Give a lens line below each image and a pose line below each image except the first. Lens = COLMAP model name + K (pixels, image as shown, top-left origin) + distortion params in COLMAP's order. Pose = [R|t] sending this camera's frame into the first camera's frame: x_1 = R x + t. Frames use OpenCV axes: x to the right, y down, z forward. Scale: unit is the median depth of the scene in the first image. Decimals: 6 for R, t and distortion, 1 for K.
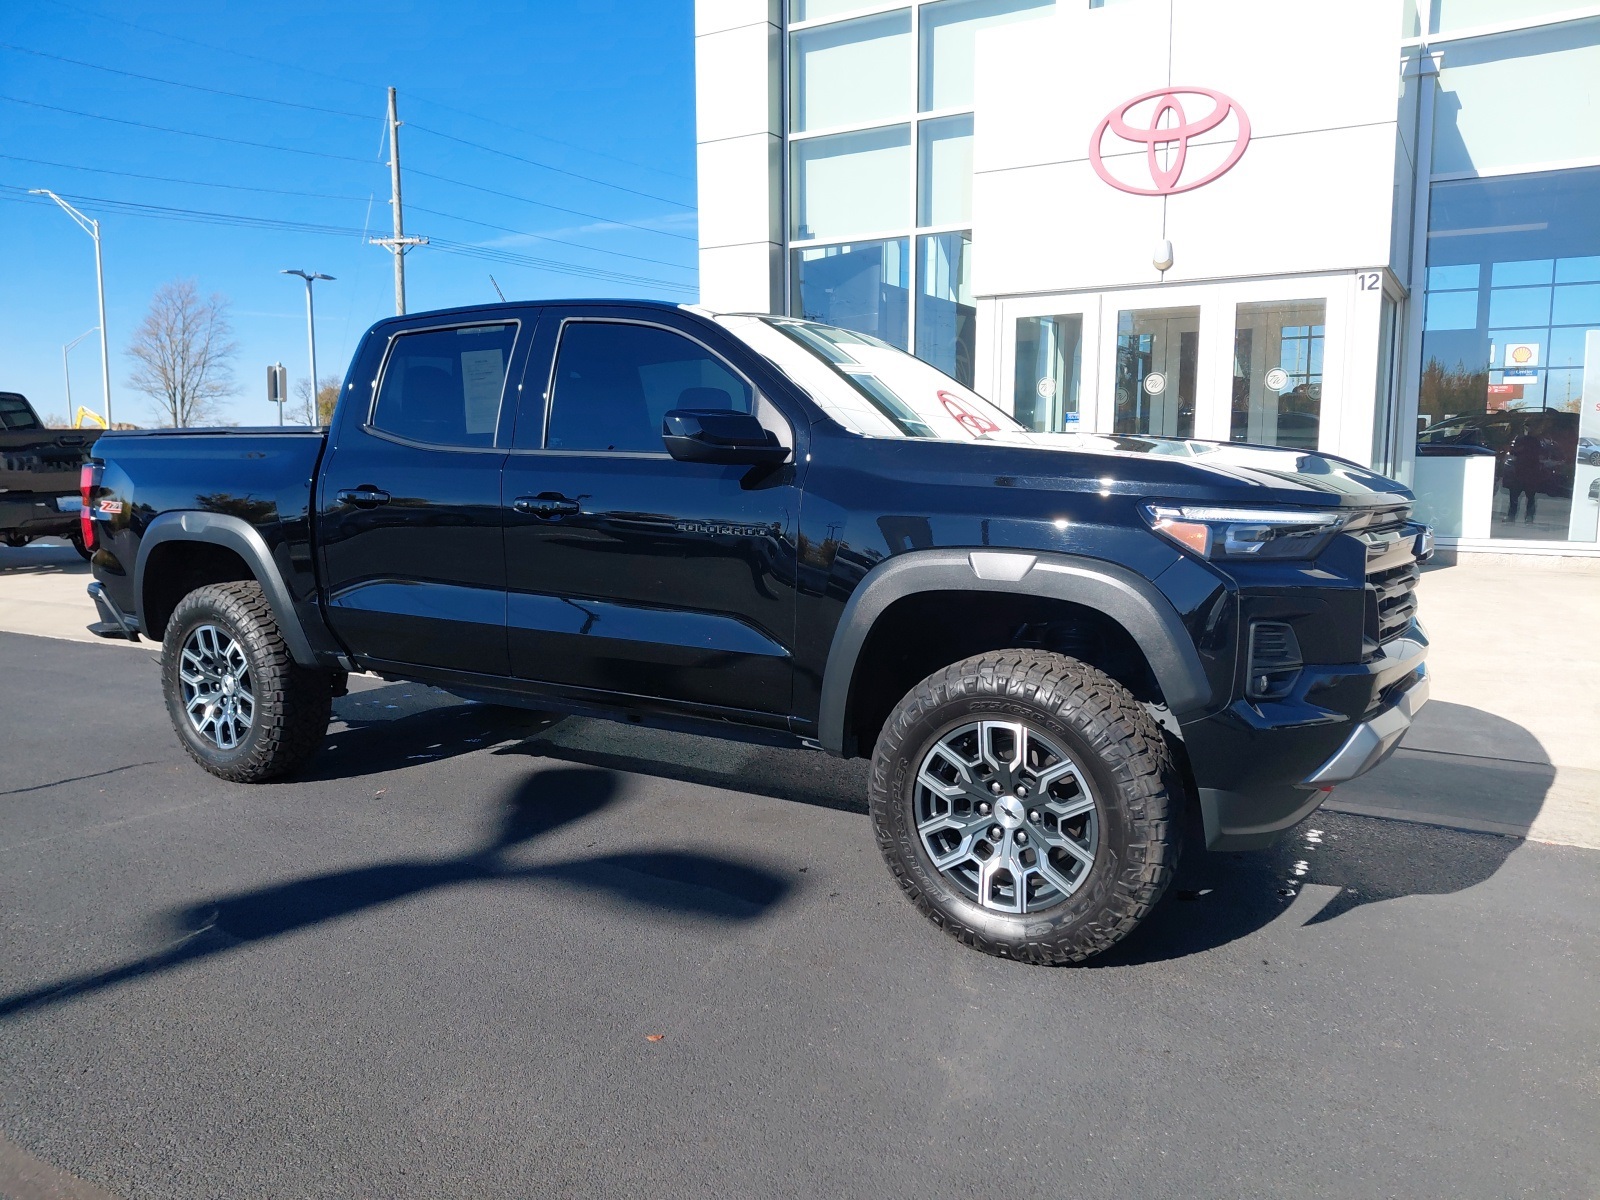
lens RADIAL K [[1163.6, 0, 800.0], [0, 1163.6, 600.0], [0, 0, 1]] dist [-0.006299, -0.000702]
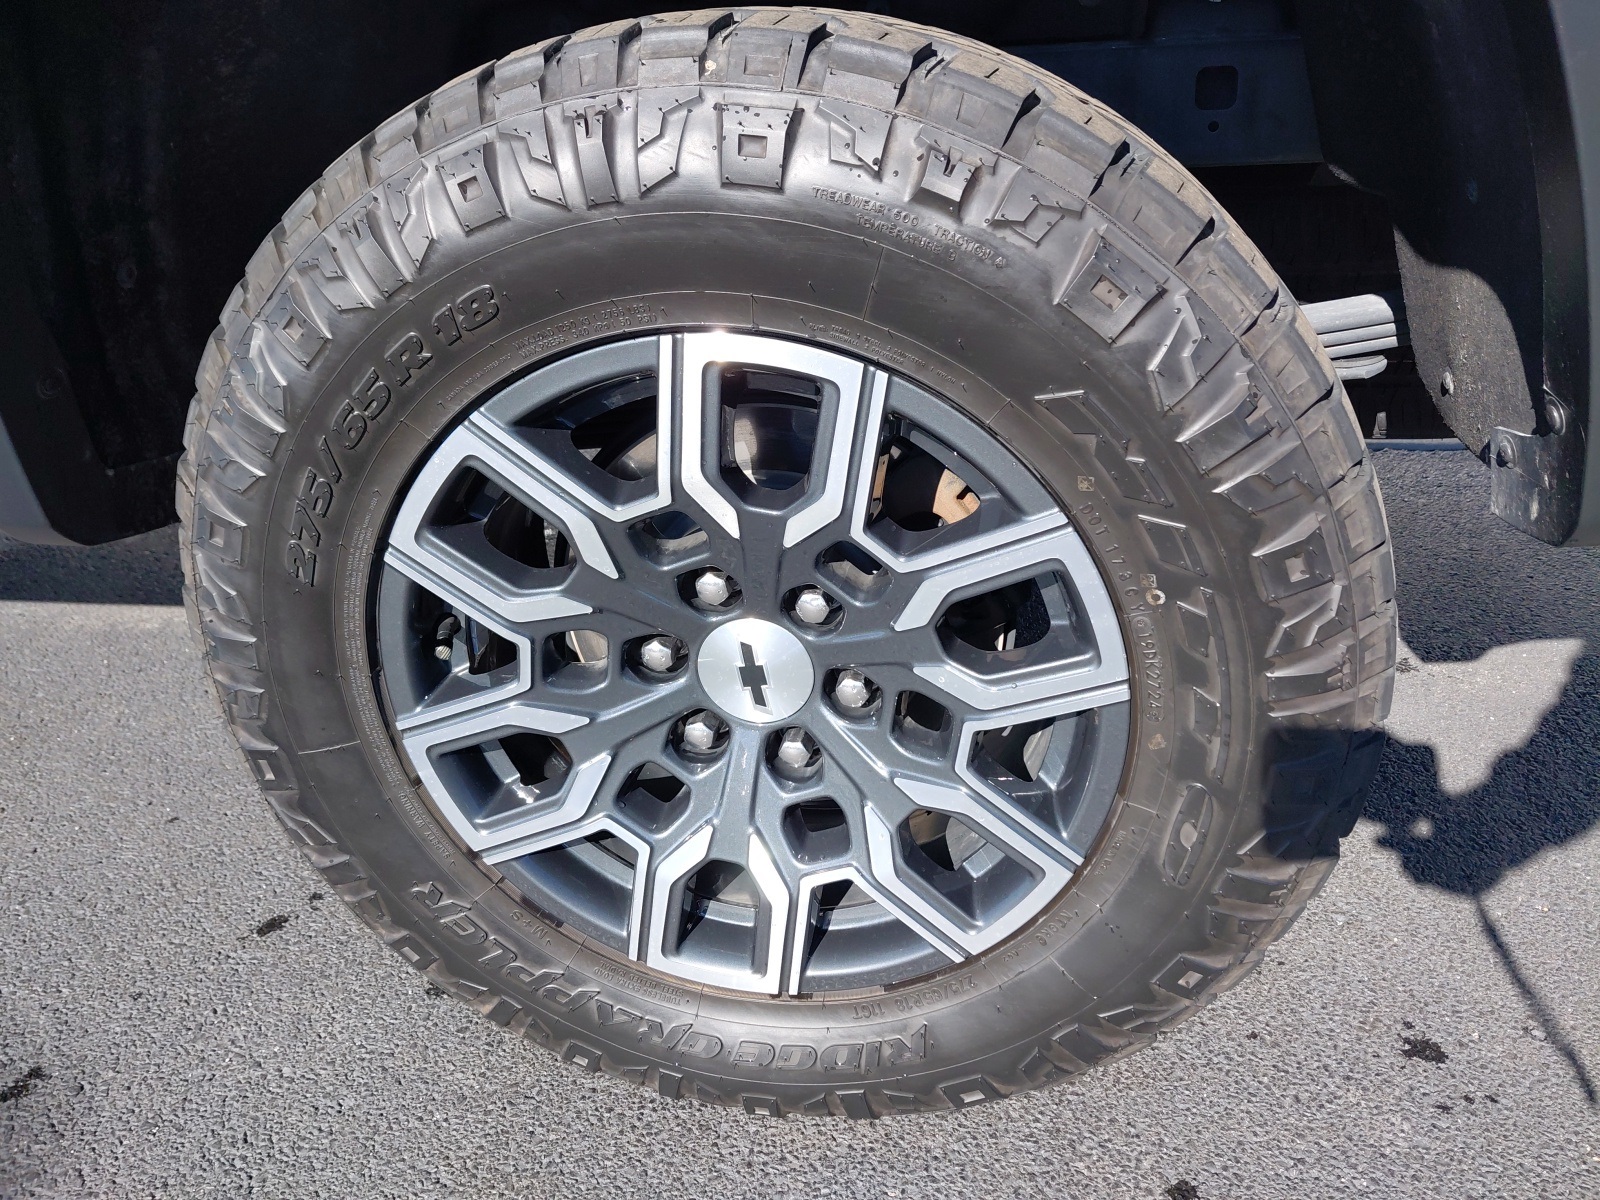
lens RADIAL K [[1183.9, 0, 797.0], [0, 1183.9, 622.9], [0, 0, 1]] dist [0.054177, 0.000137]
pose [[0.901843, -0.095785, 0.421312, 0.073926], [-0.089982, 0.912097, 0.399977, 0.060590], [-0.422589, -0.398627, 0.813950, 0.772990]]
